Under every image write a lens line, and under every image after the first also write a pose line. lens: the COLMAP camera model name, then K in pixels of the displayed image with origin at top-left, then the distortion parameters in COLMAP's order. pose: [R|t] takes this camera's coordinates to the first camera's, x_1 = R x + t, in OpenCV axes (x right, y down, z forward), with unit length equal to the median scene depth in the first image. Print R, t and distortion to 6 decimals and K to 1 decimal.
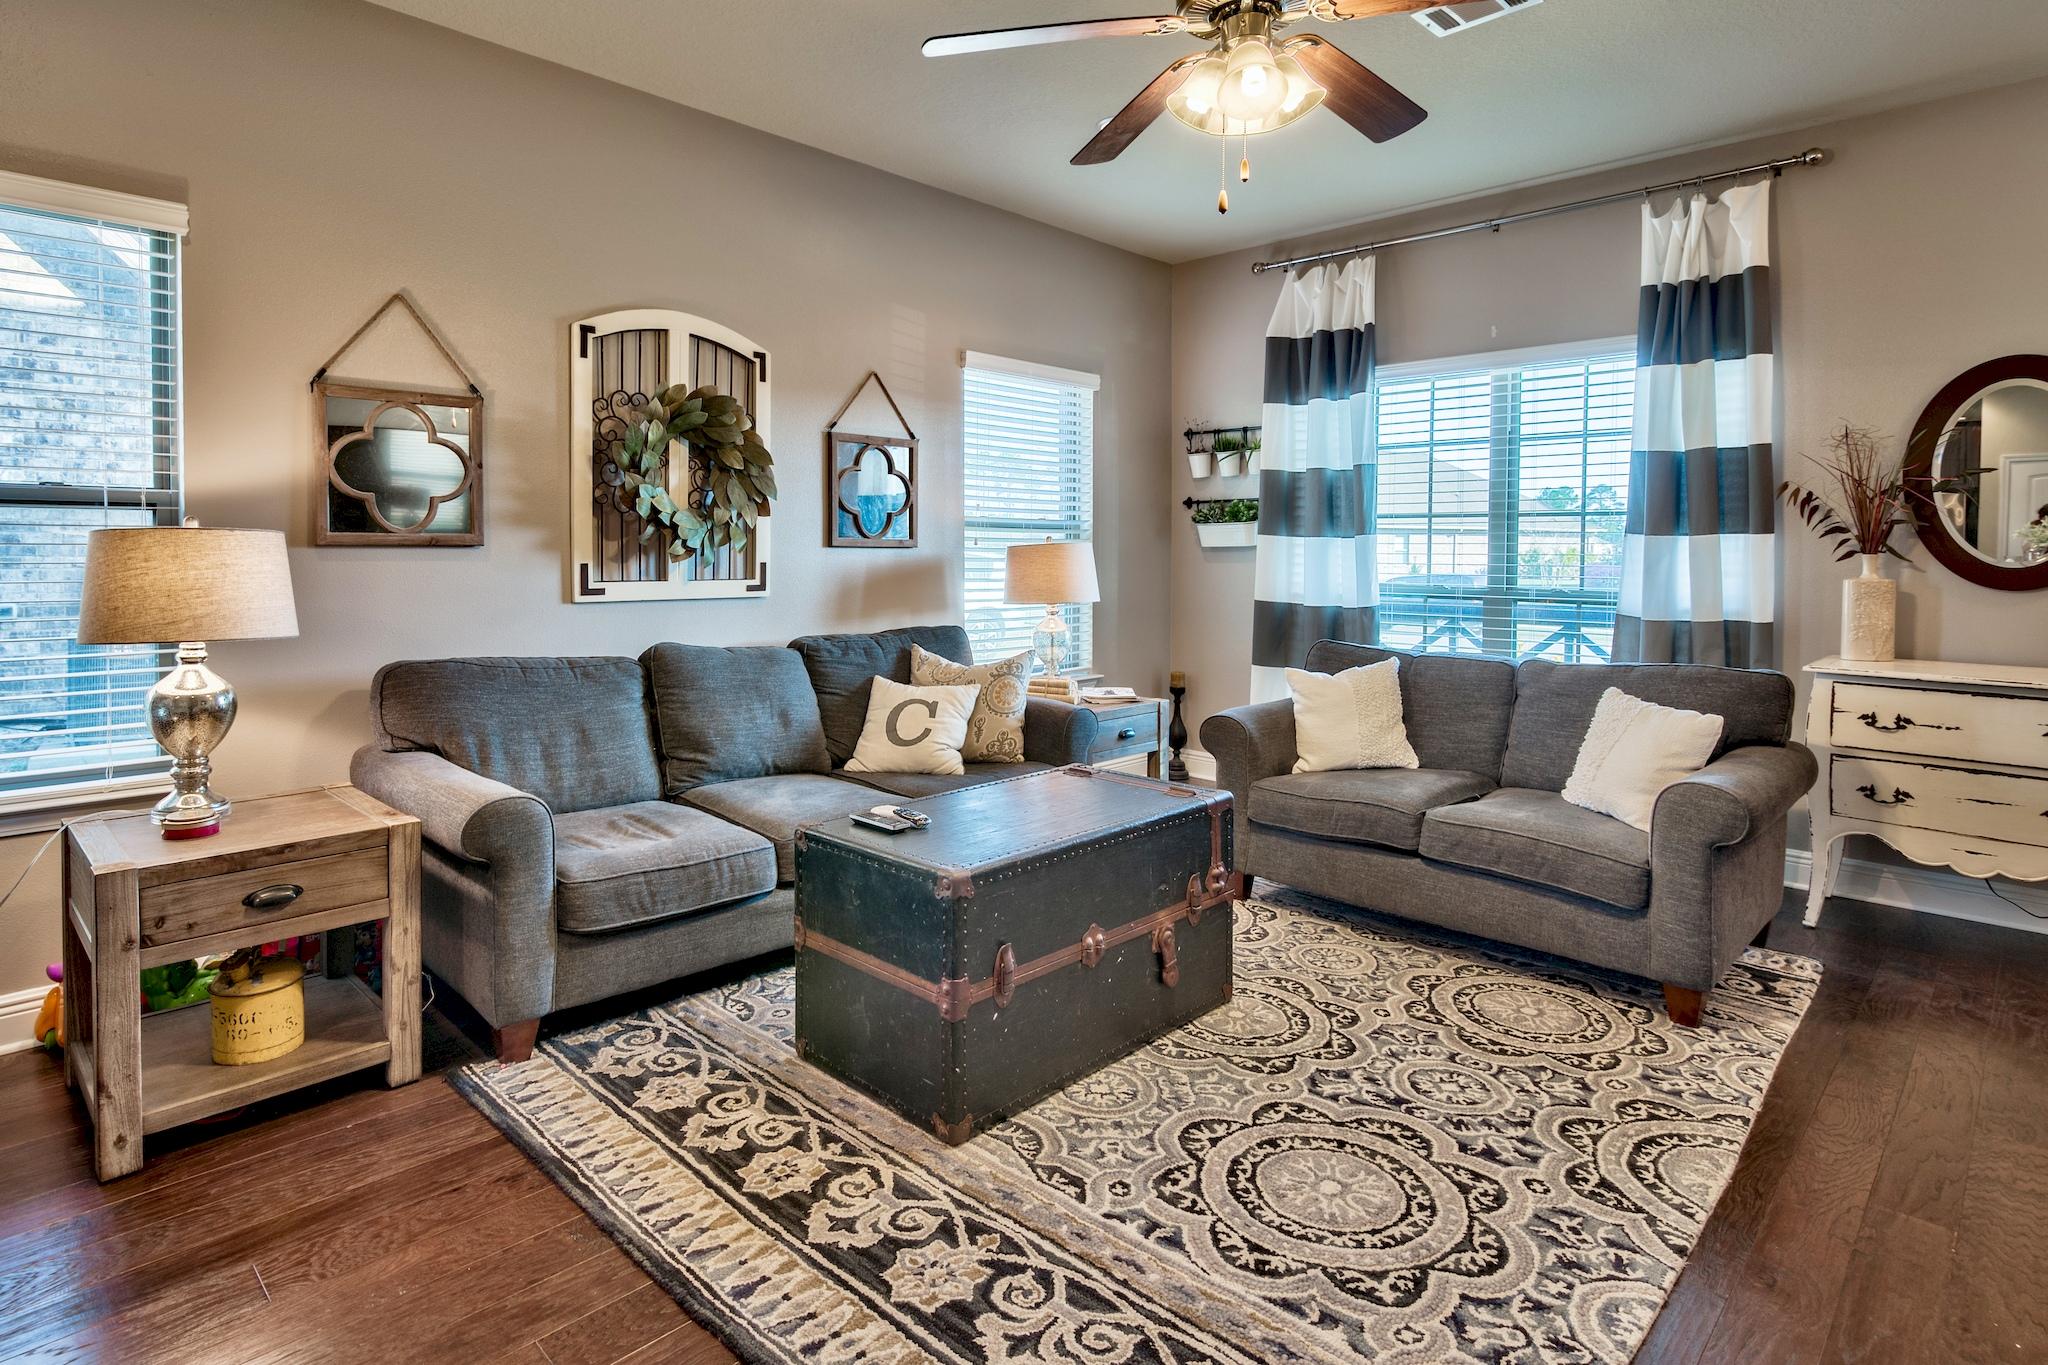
lens RADIAL K [[1059.0, 0, 976.6], [0, 1059.0, 576.9], [0, 0, 1]] dist [-0.003242, -0.000066]
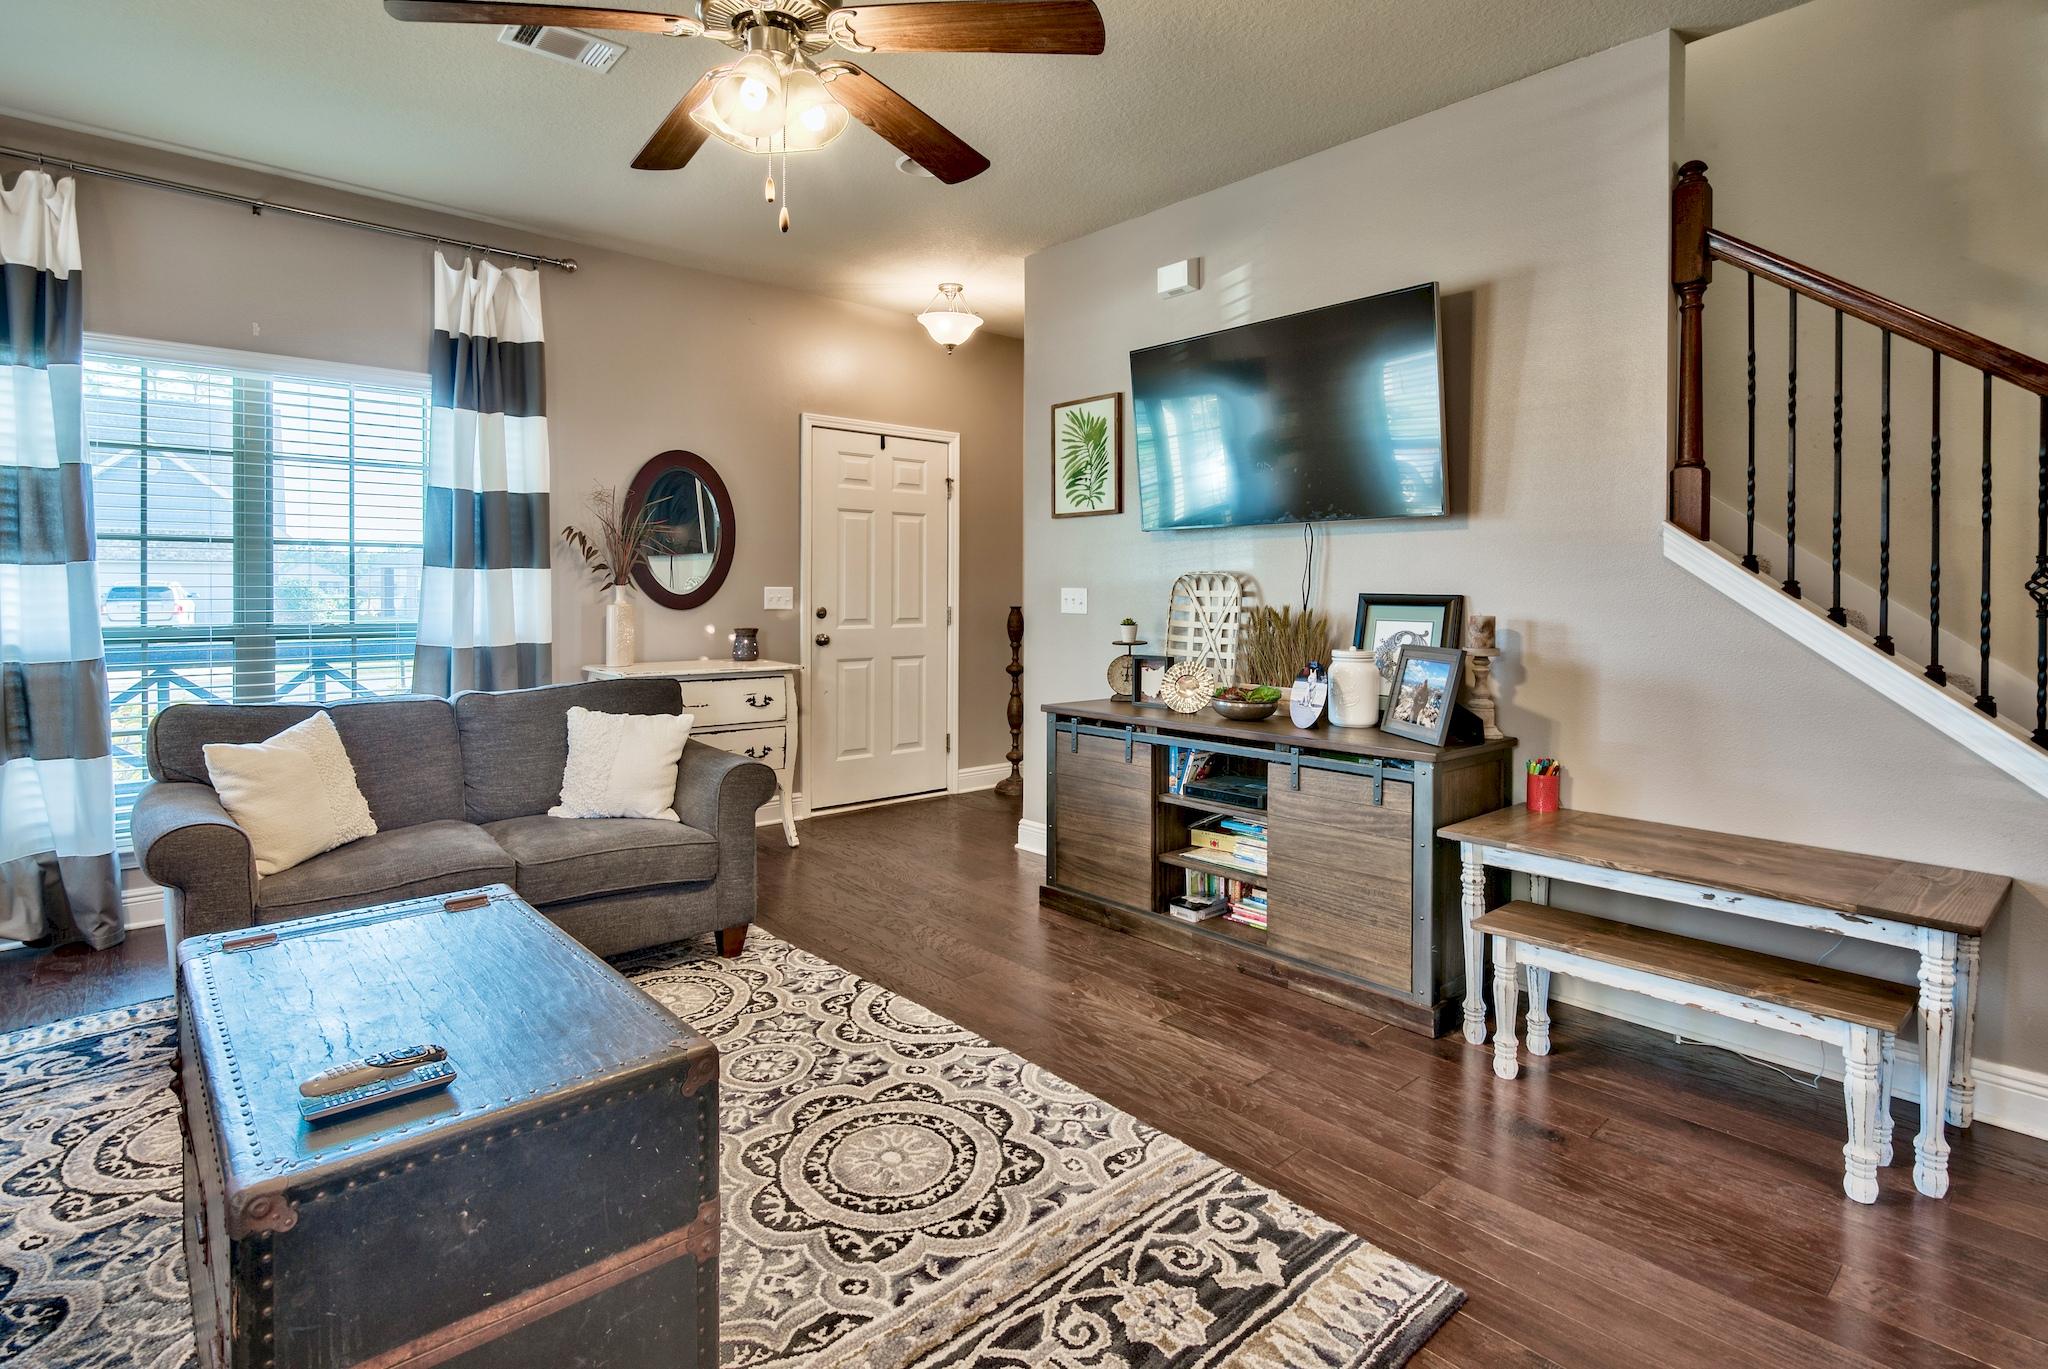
lens RADIAL K [[1028.9, 0, 998.9], [0, 1028.9, 598.2], [0, 0, 1]] dist [-0.000968, -0.000264]
pose [[0.064708, -0.015897, 0.997778, -0.618818], [0.022467, 0.999643, 0.014470, -0.020673], [-0.997651, 0.021481, 0.065042, 0.682158]]
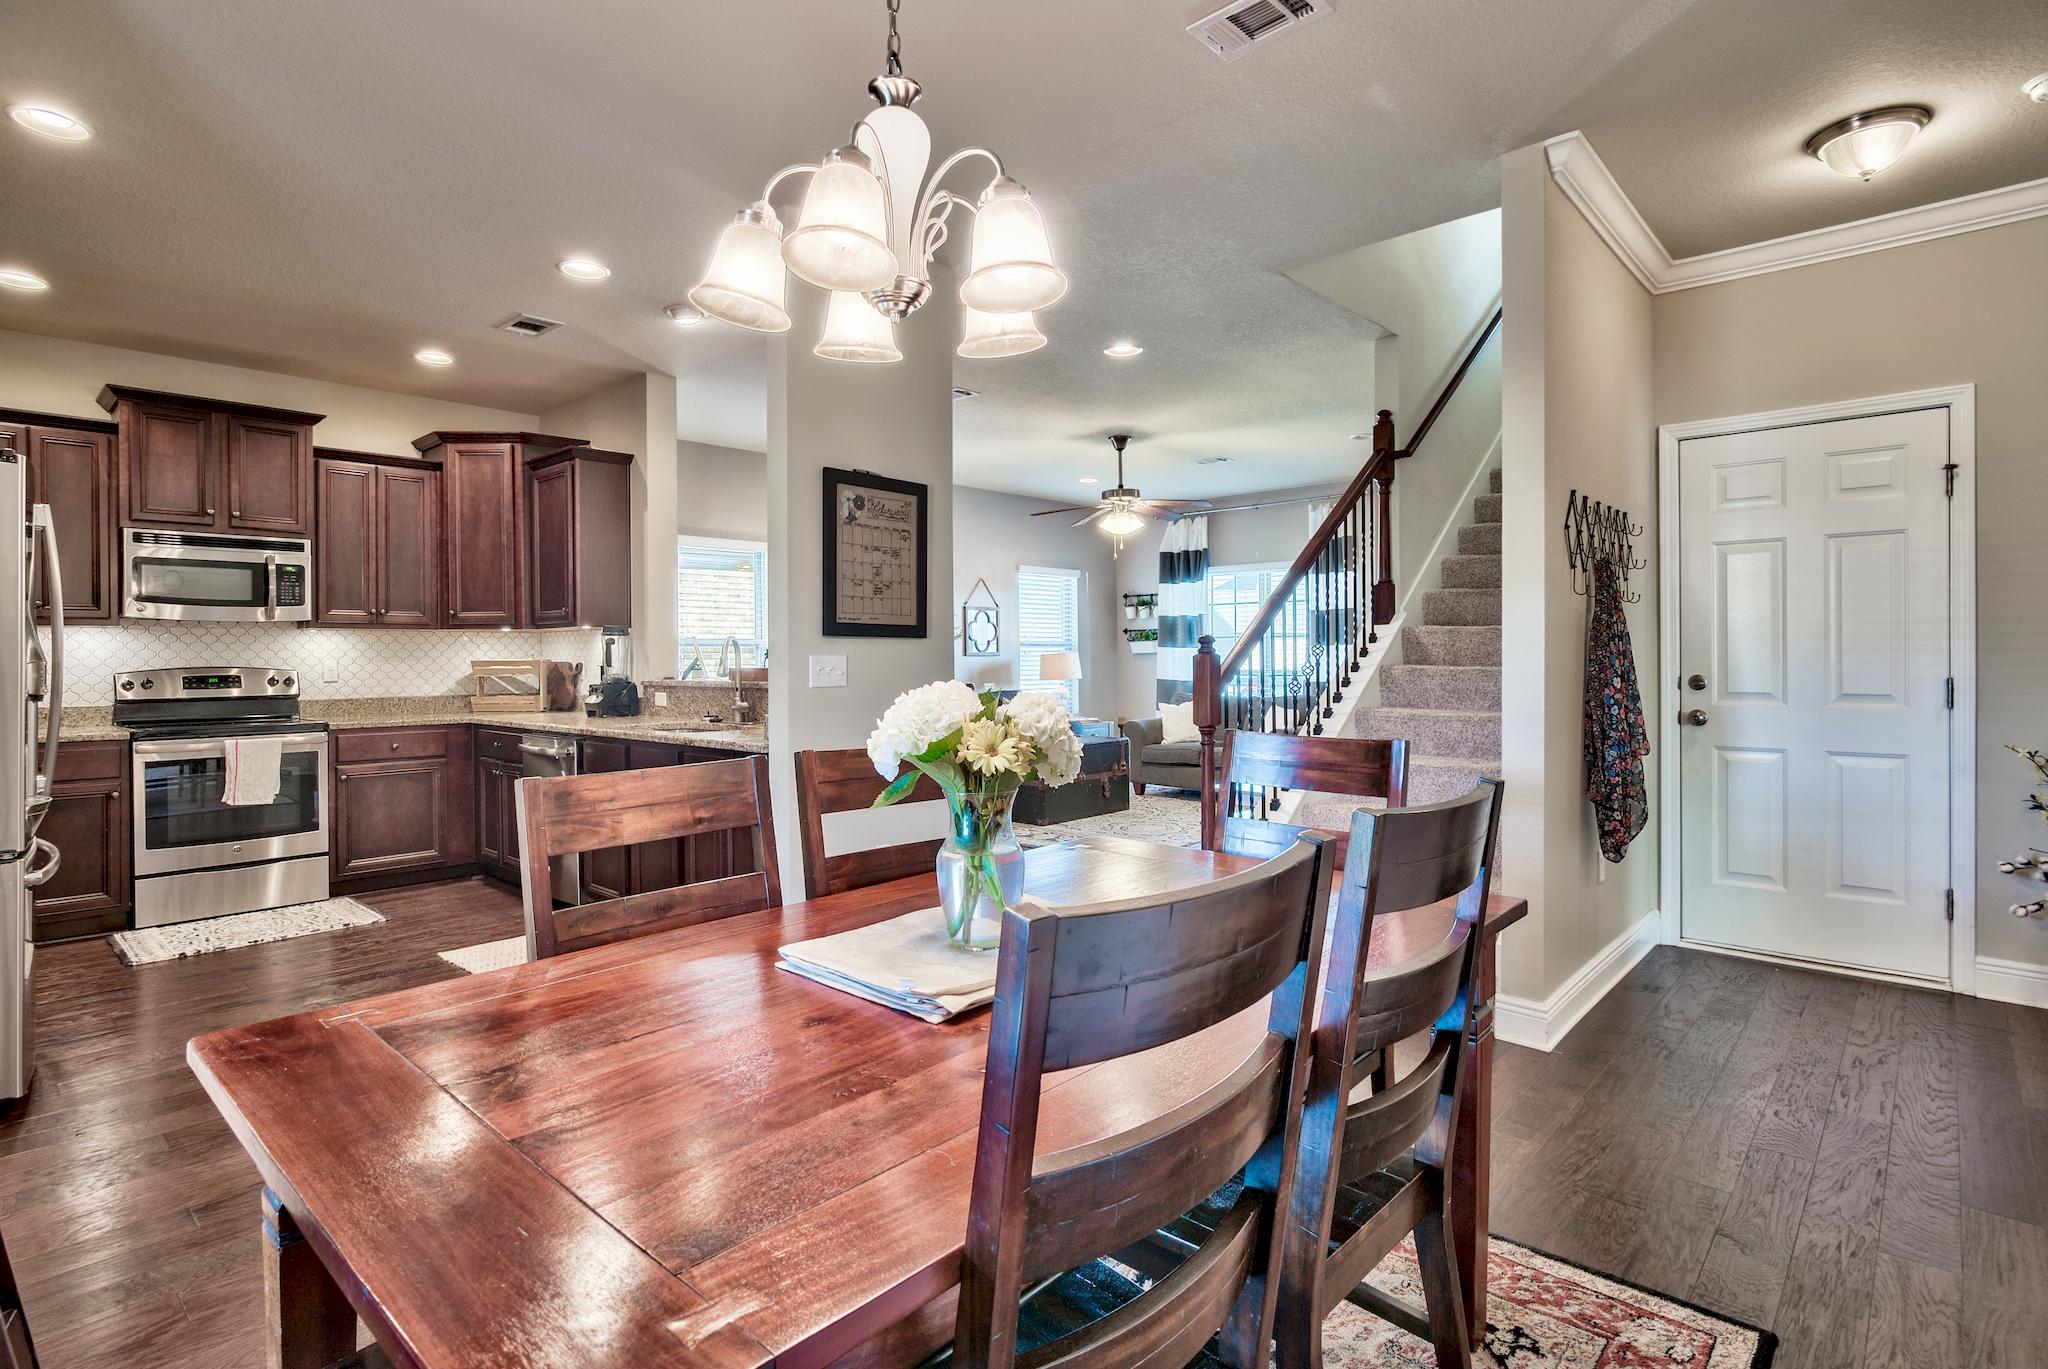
lens RADIAL K [[1018.2, 0, 984.9], [0, 1018.2, 659.1], [0, 0, 1]] dist [-0.003430, -0.000509]
pose [[0.999625, -0.013517, 0.023795, -0.265581], [0.014074, 0.999627, -0.023398, 0.056995], [-0.023470, 0.023724, 0.999443, -2.192384]]
